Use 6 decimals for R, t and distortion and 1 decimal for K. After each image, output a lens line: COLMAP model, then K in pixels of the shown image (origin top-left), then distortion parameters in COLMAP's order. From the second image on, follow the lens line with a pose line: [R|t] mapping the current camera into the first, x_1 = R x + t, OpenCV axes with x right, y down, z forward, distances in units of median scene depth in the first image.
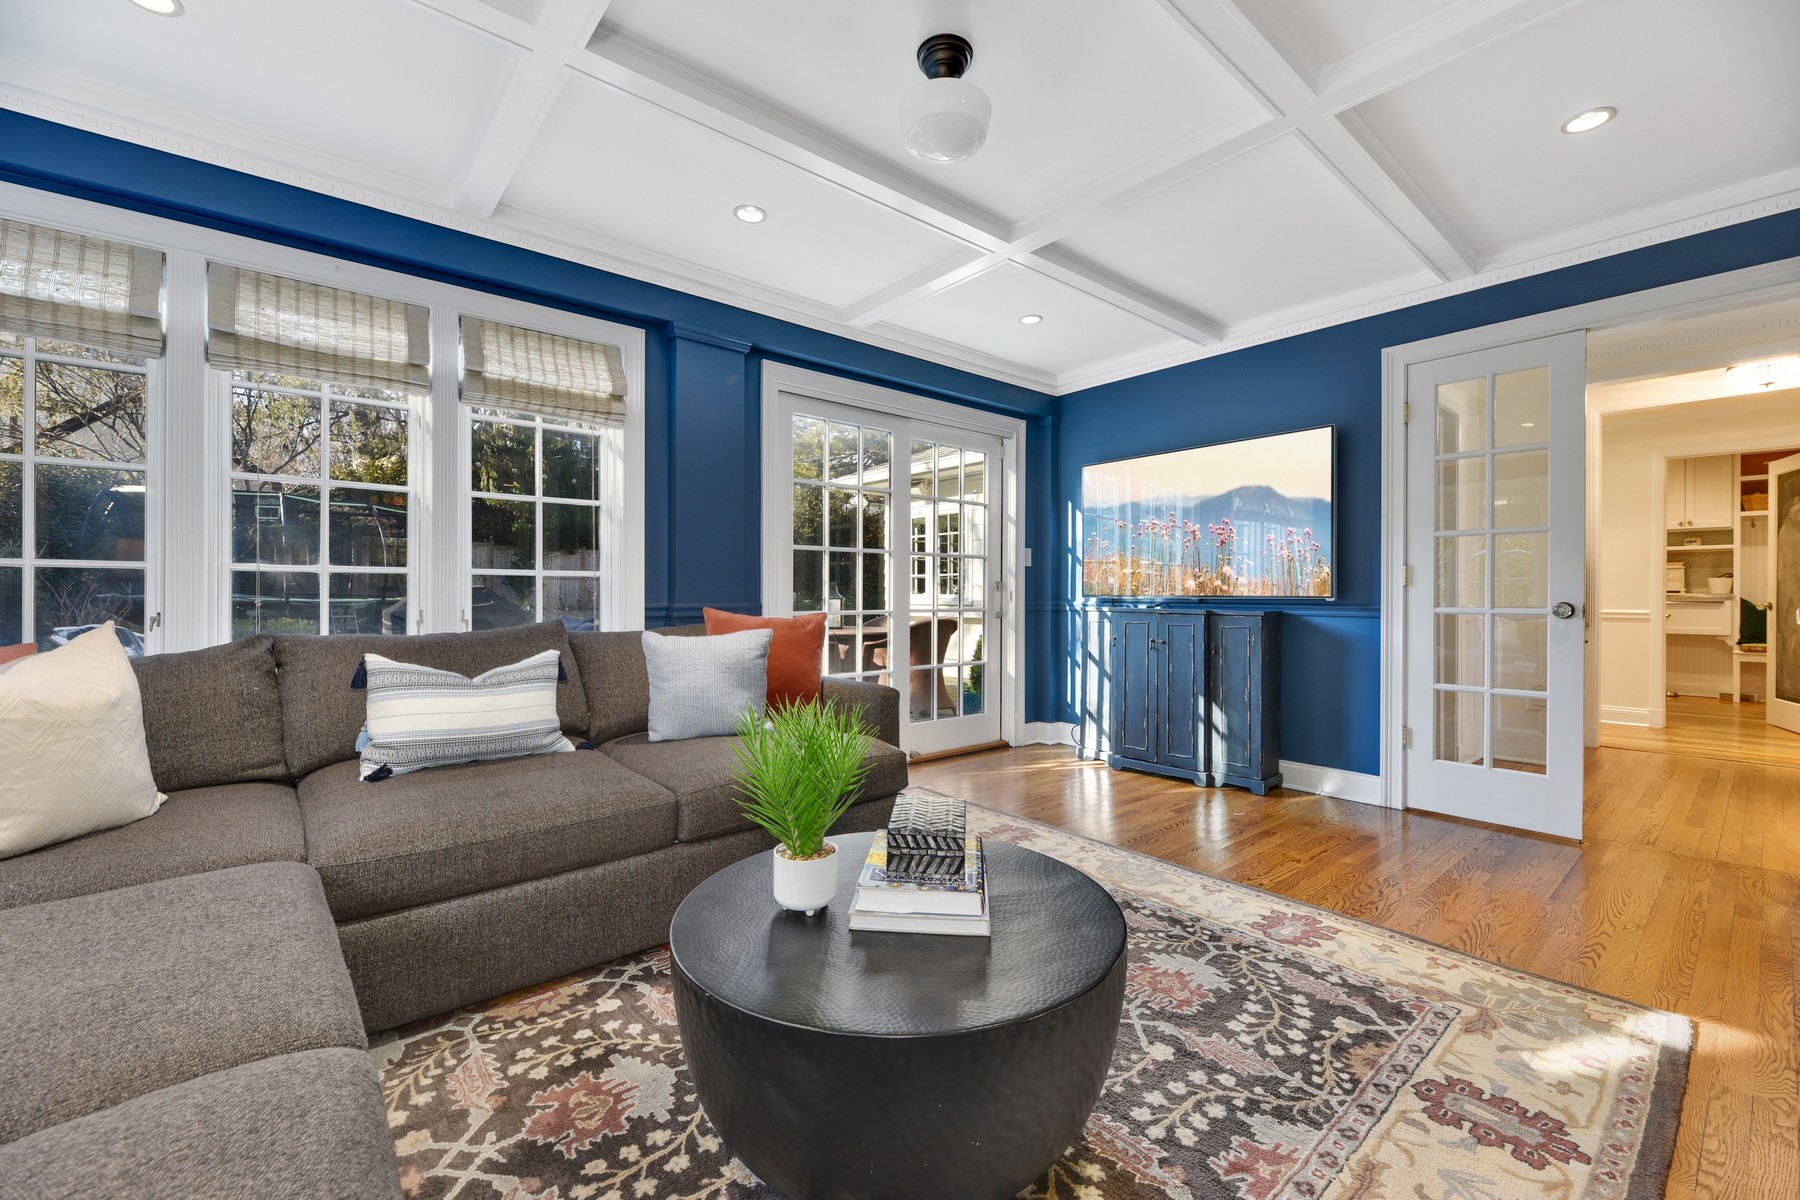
lens RADIAL K [[723.3, 0, 900.0], [0, 723.3, 600.0], [0, 0, 1]] dist [-0.002646, -0.000167]
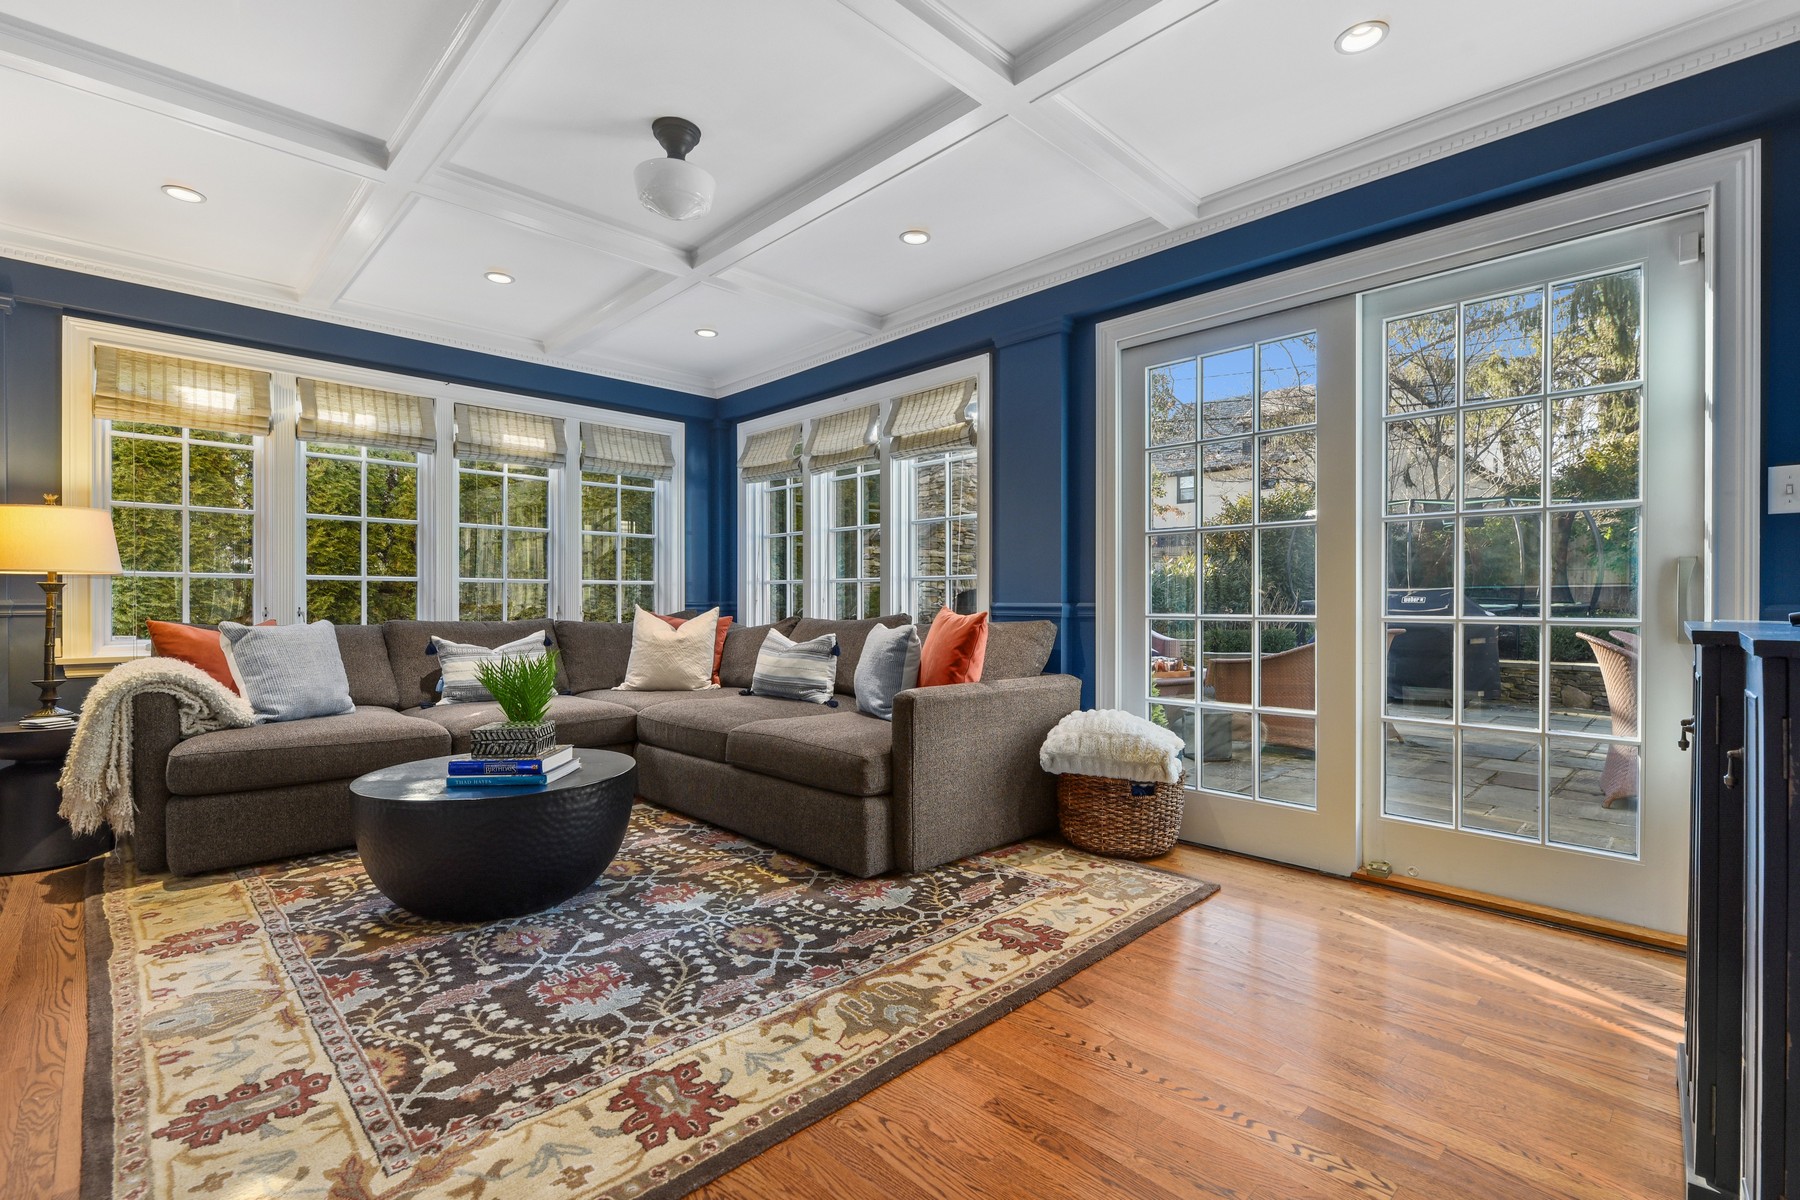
lens RADIAL K [[808.5, 0, 895.8], [0, 808.5, 602.6], [0, 0, 1]] dist [-0.002048, -0.000830]
pose [[0.081591, -0.002511, -0.996663, 1.649647], [-0.010691, 0.999937, -0.003394, 0.018748], [0.996609, 0.010932, 0.081559, 1.472484]]
